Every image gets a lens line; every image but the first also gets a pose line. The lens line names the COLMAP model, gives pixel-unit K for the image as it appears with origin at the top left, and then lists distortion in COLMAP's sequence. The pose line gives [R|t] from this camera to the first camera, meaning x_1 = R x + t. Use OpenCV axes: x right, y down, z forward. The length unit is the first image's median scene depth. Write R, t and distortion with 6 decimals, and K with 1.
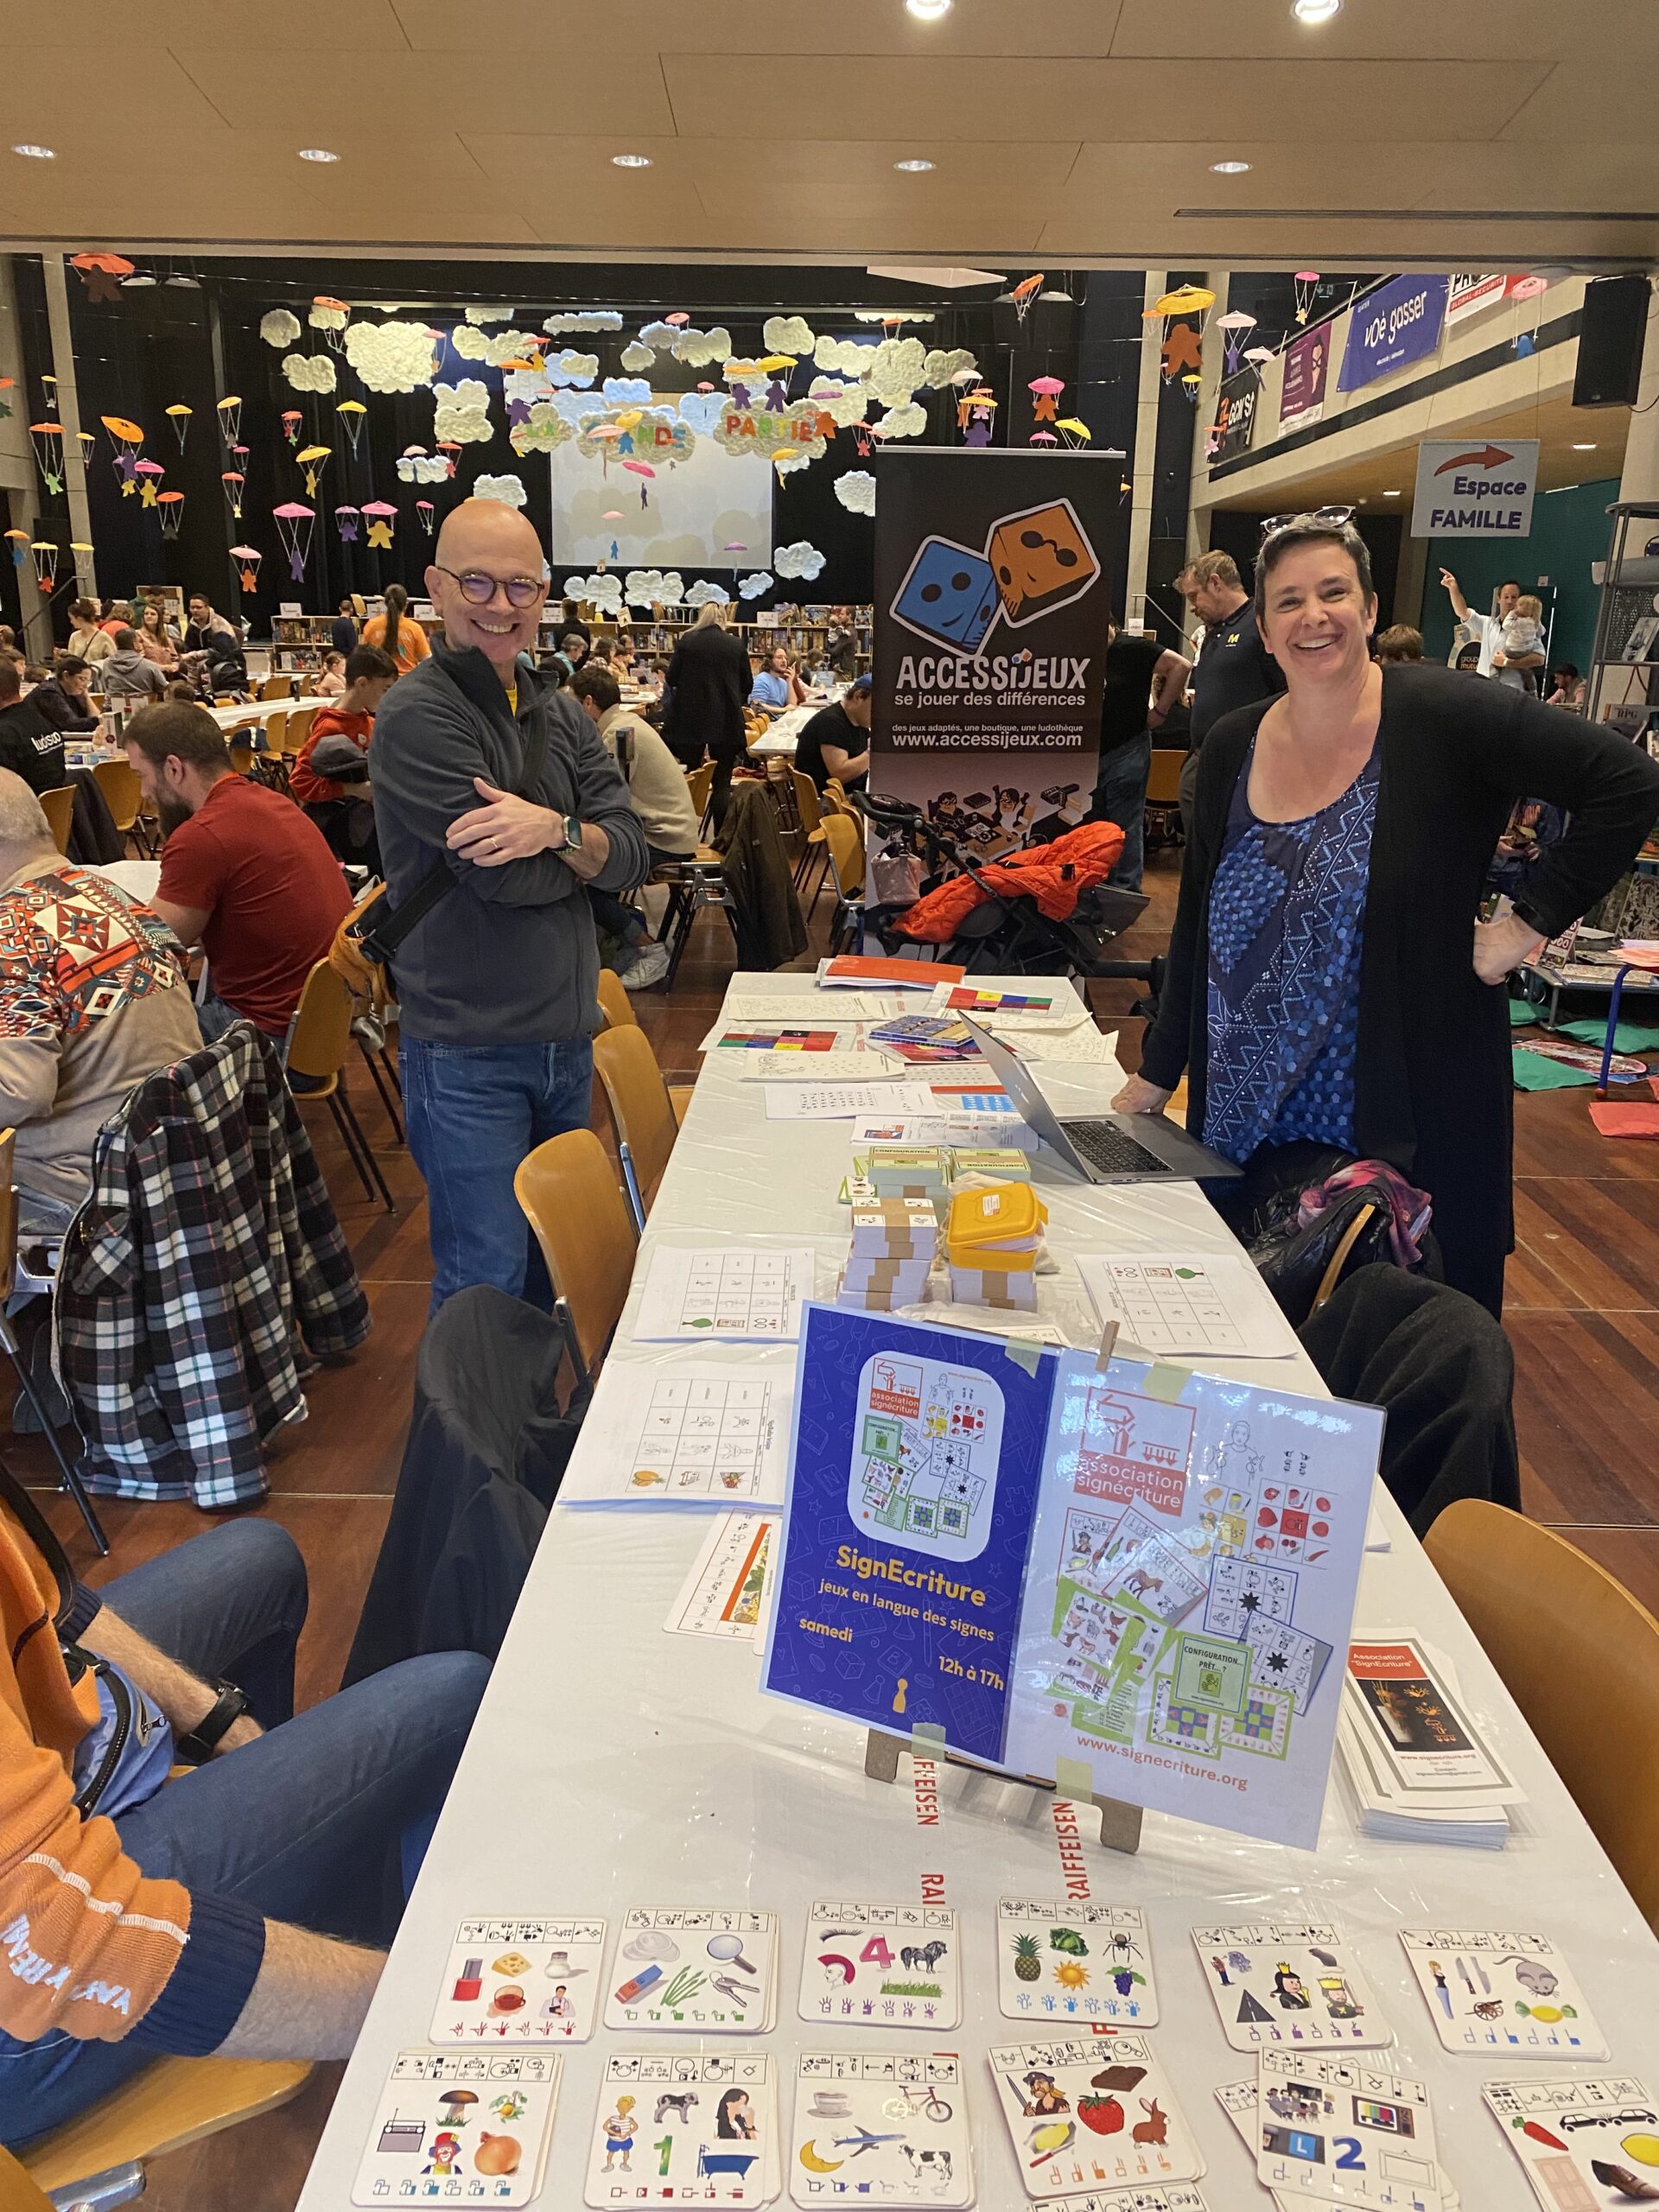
lens RADIAL K [[1695.2, 0, 828.4], [0, 1695.2, 1114.1], [0, 0, 1]] dist [0.028291, -0.019428]
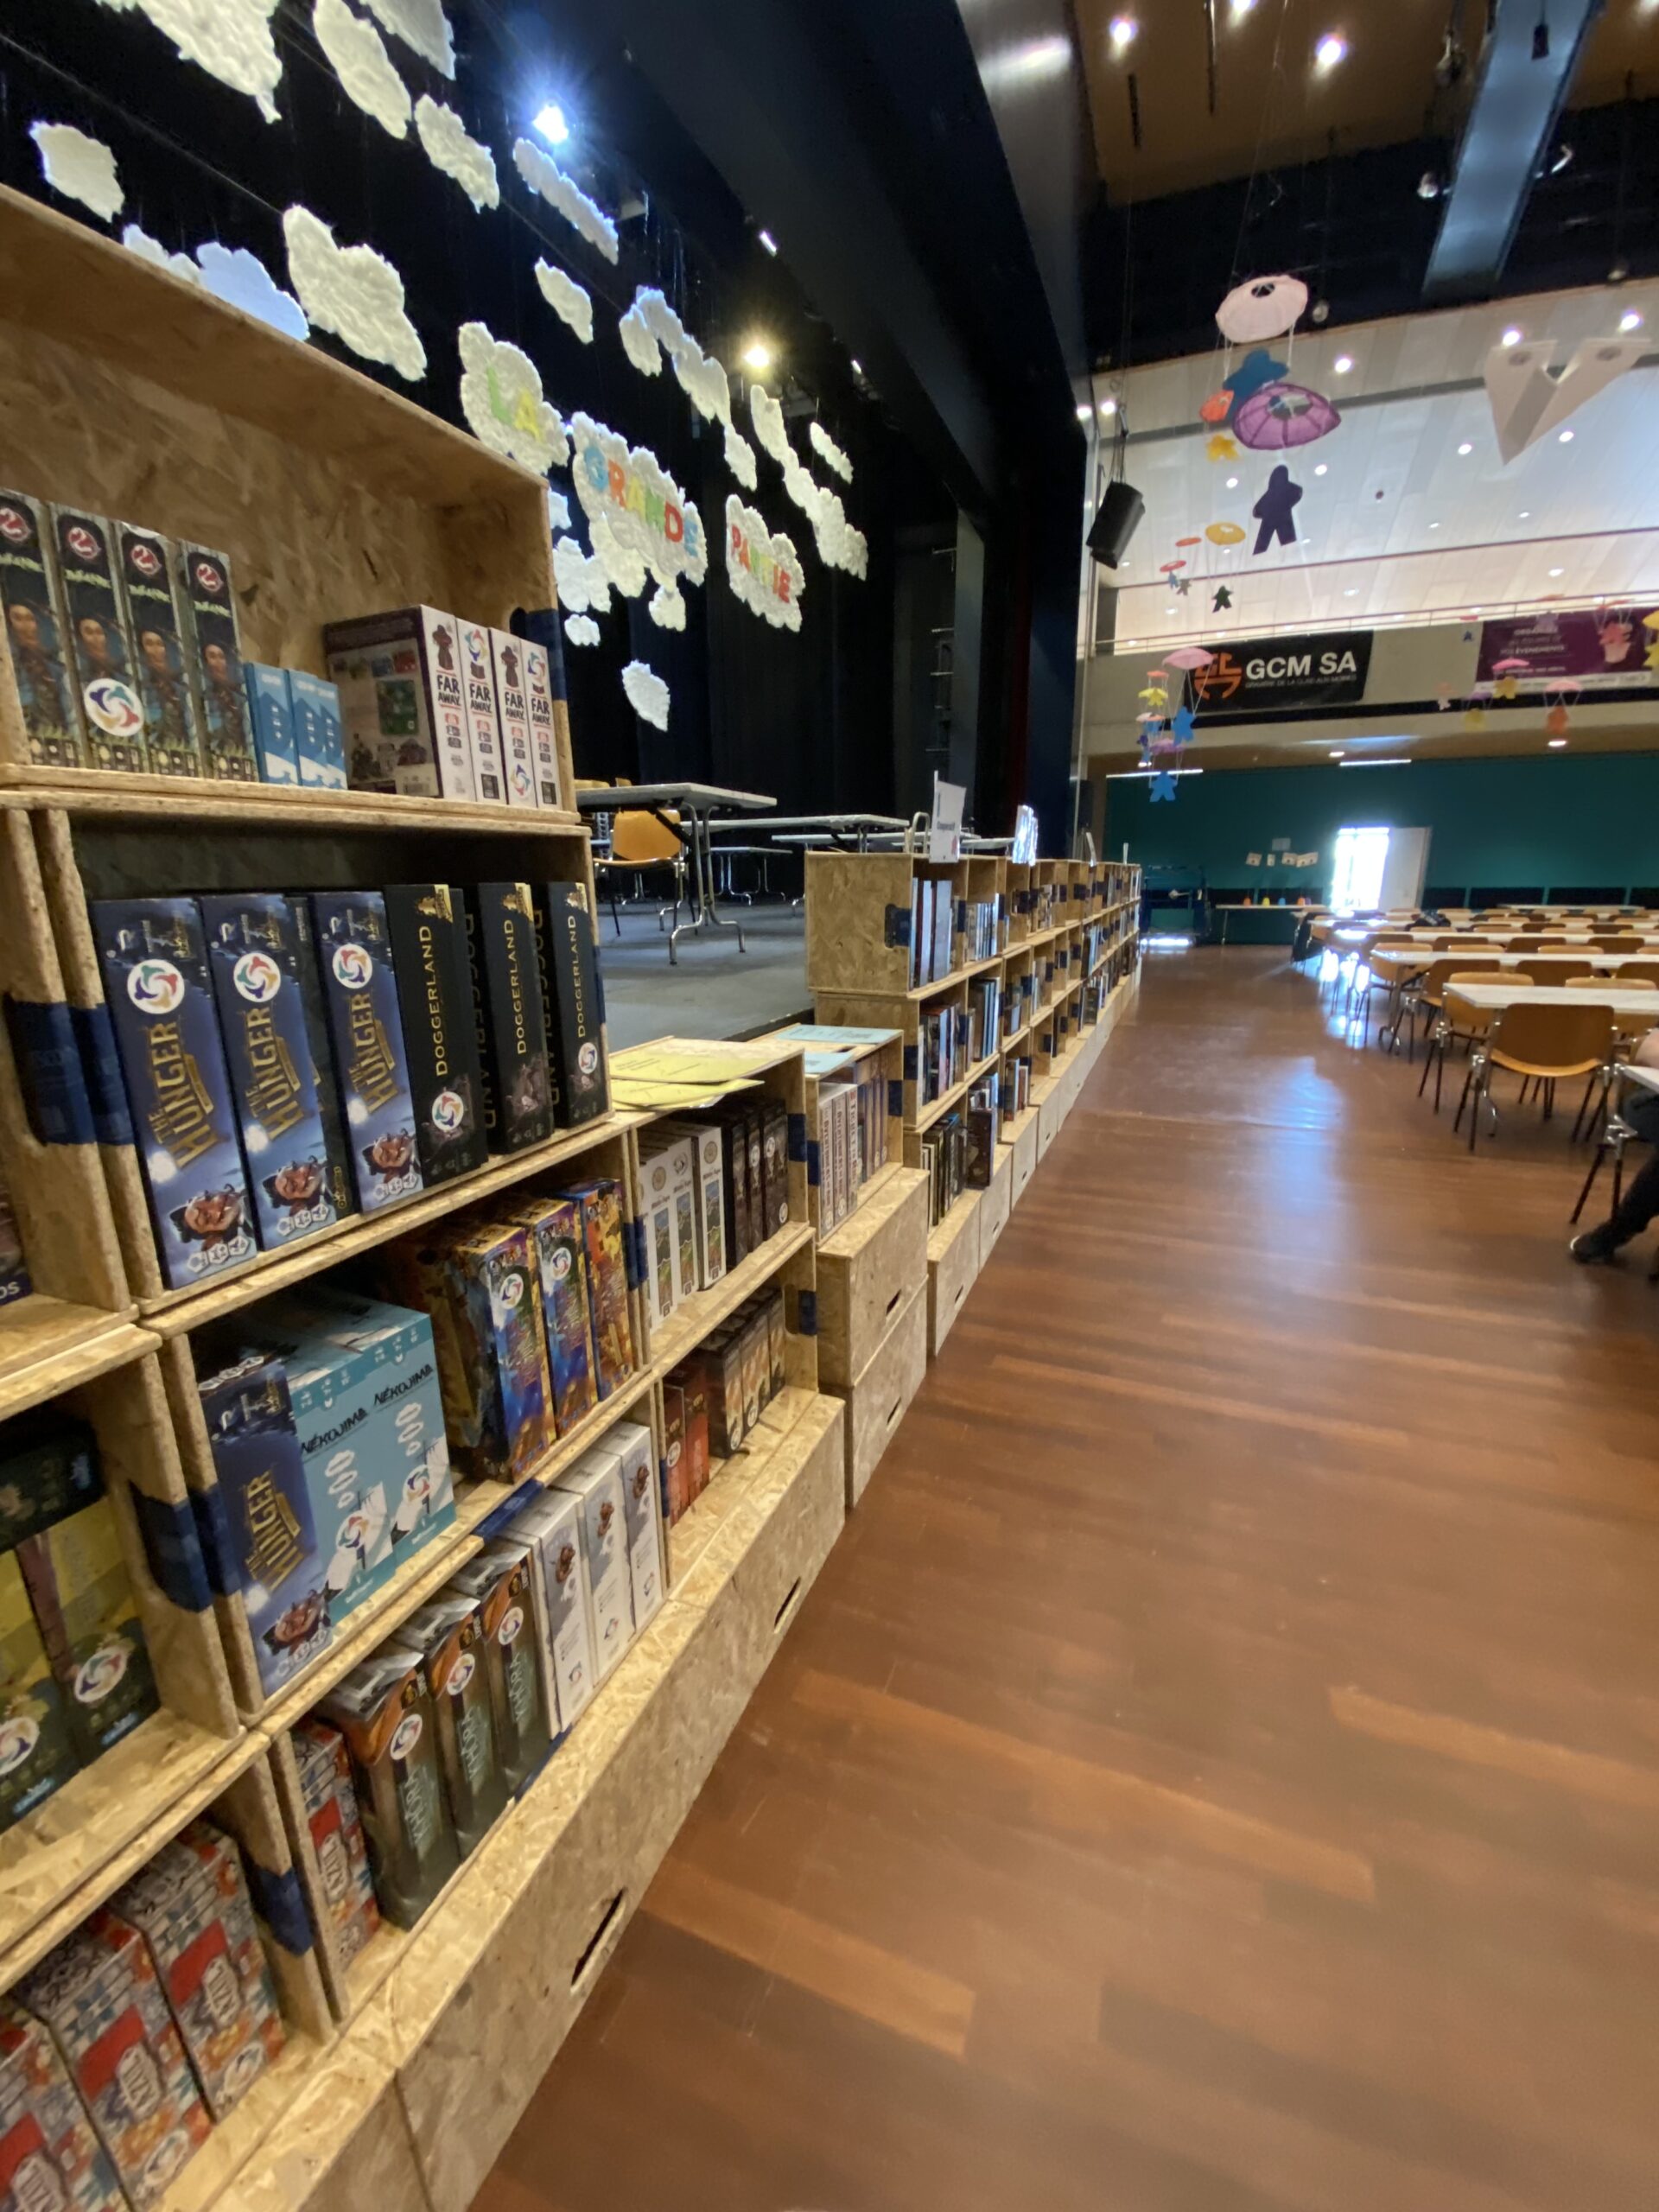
lens RADIAL K [[894.1, 0, 828.4], [0, 894.1, 1129.0], [0, 0, 1]] dist [-0.022153, -0.002343]
pose [[0.361728, -0.274737, 0.890883, -0.380268], [0.276186, 0.944276, 0.179062, -0.254996], [-0.890435, 0.181278, 0.417450, 0.876304]]
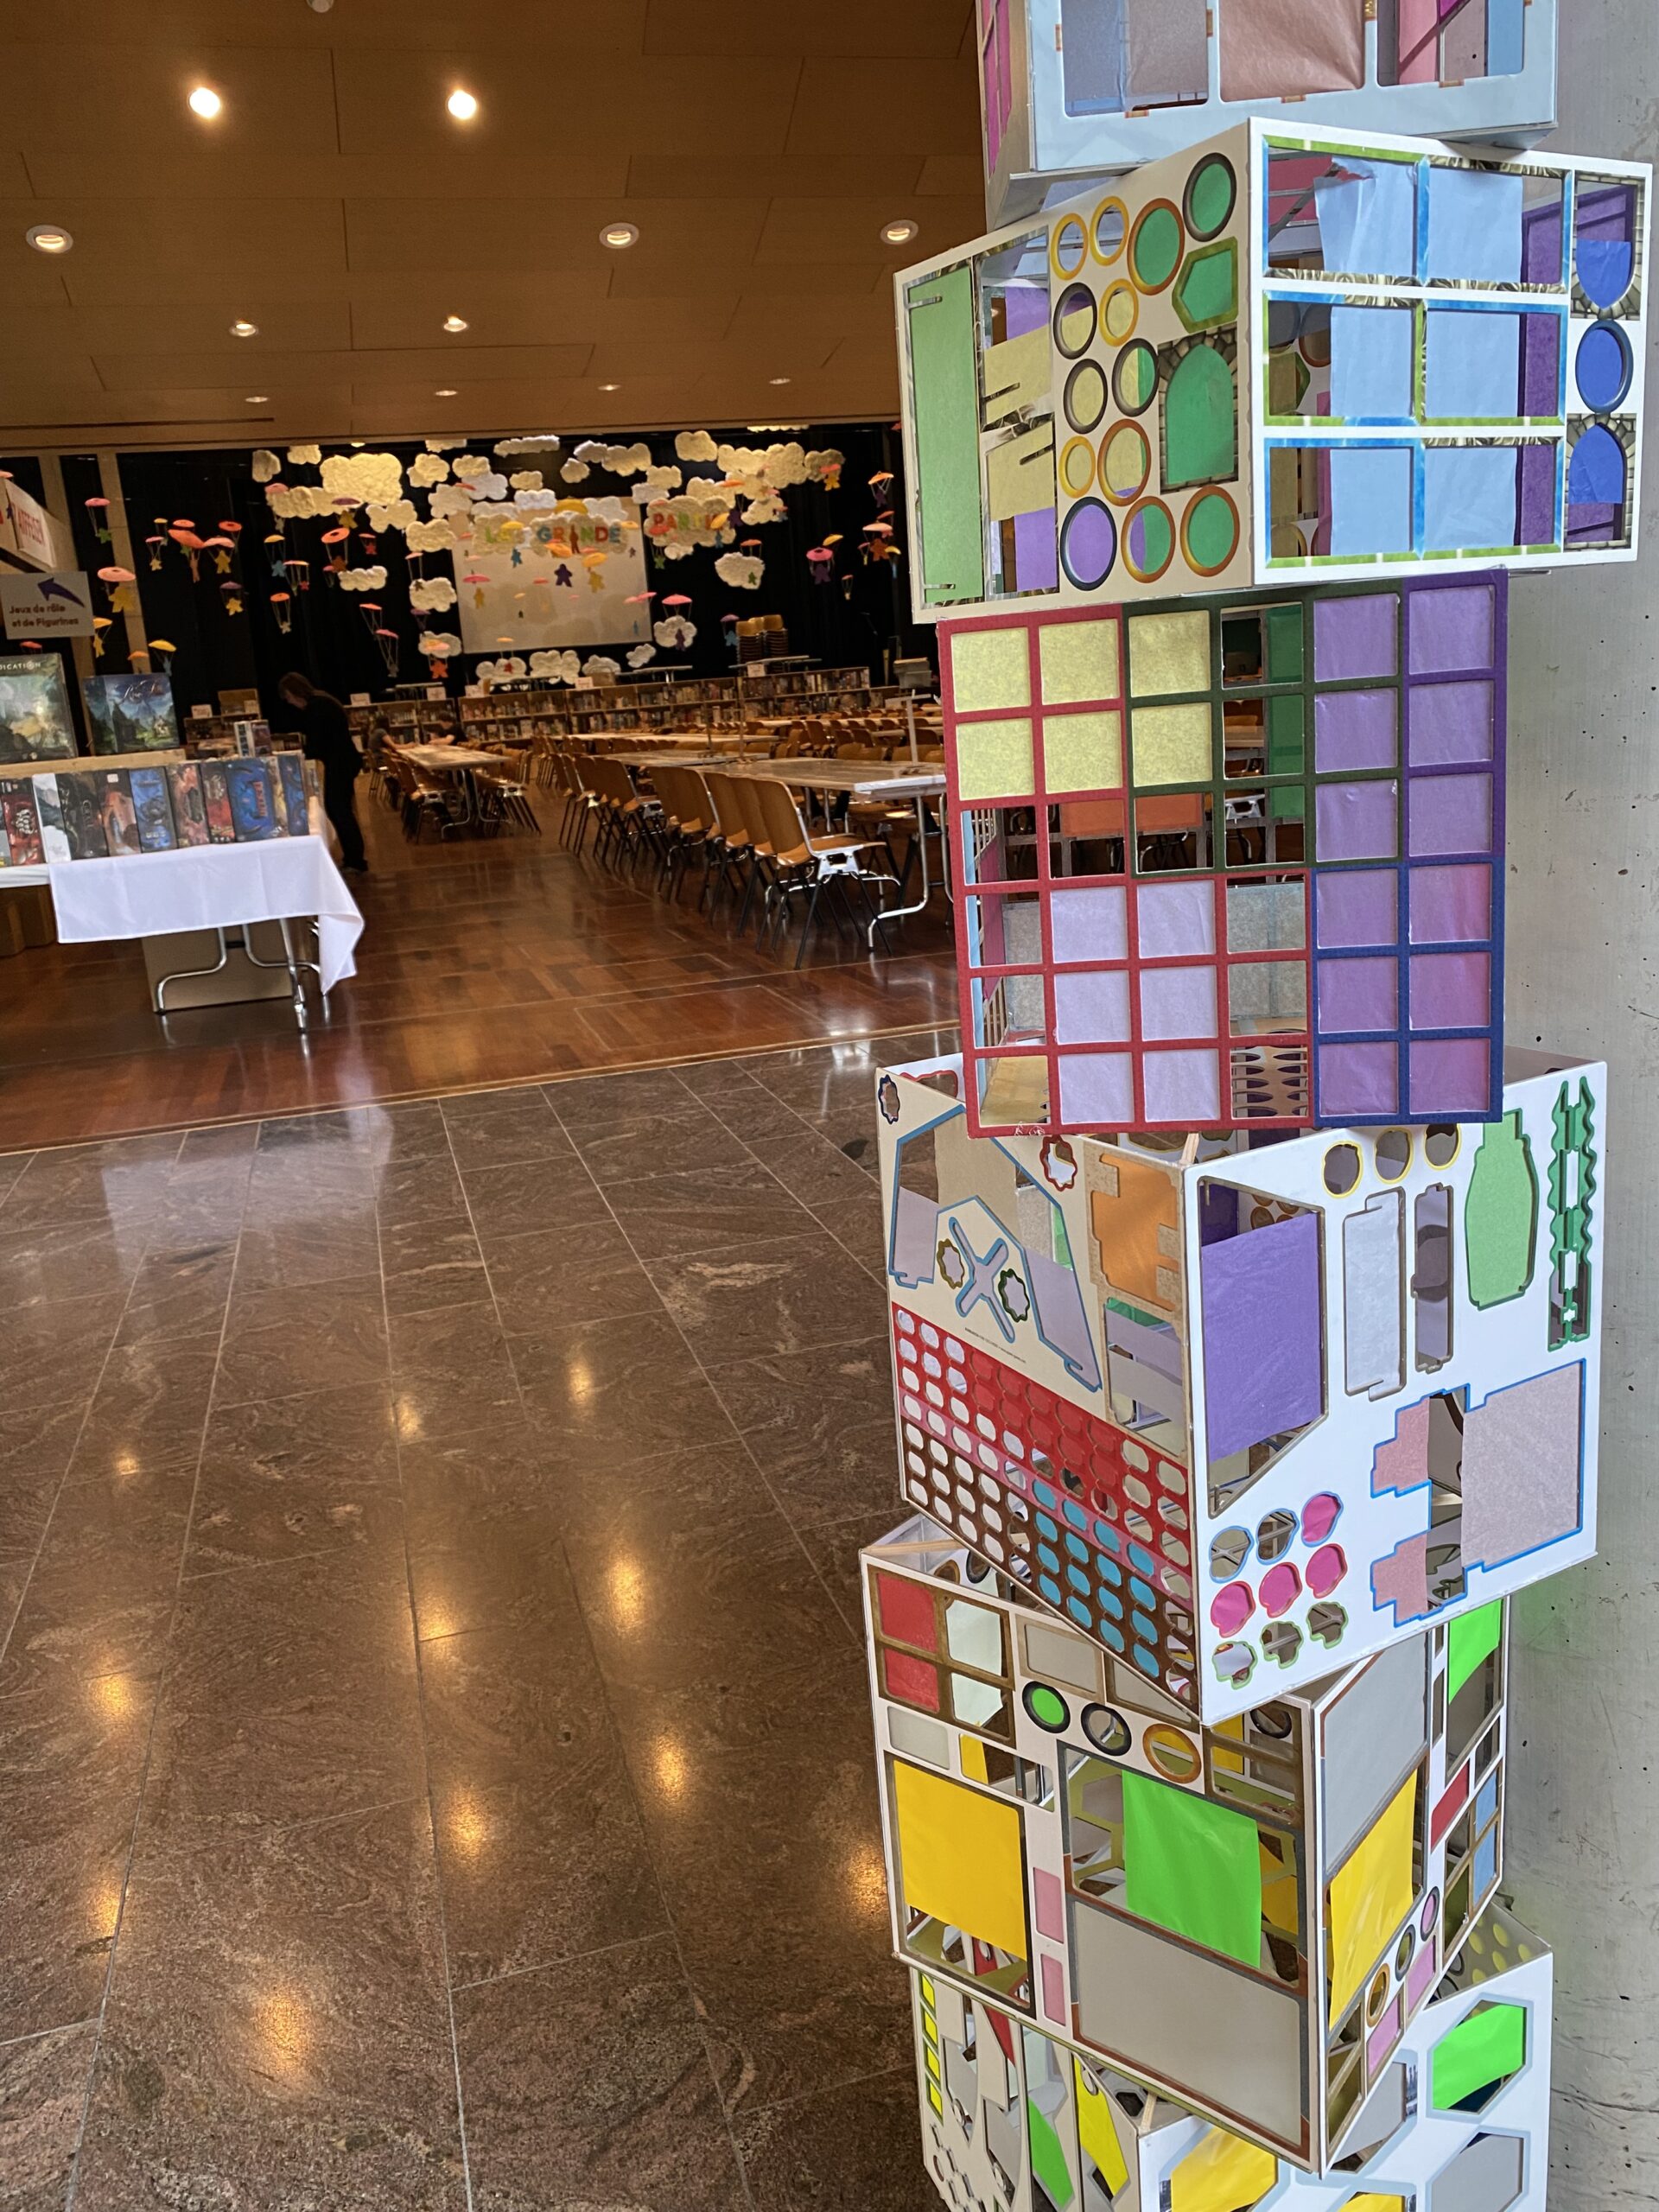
lens RADIAL K [[1695.2, 0, 815.5], [0, 1695.2, 1105.9], [0, 0, 1]] dist [0.028291, -0.019428]
pose [[0.954059, -0.156117, 0.255733, -0.322766], [0.168914, 0.985212, -0.028723, 0.057811], [-0.247467, 0.070601, 0.966321, -0.164930]]
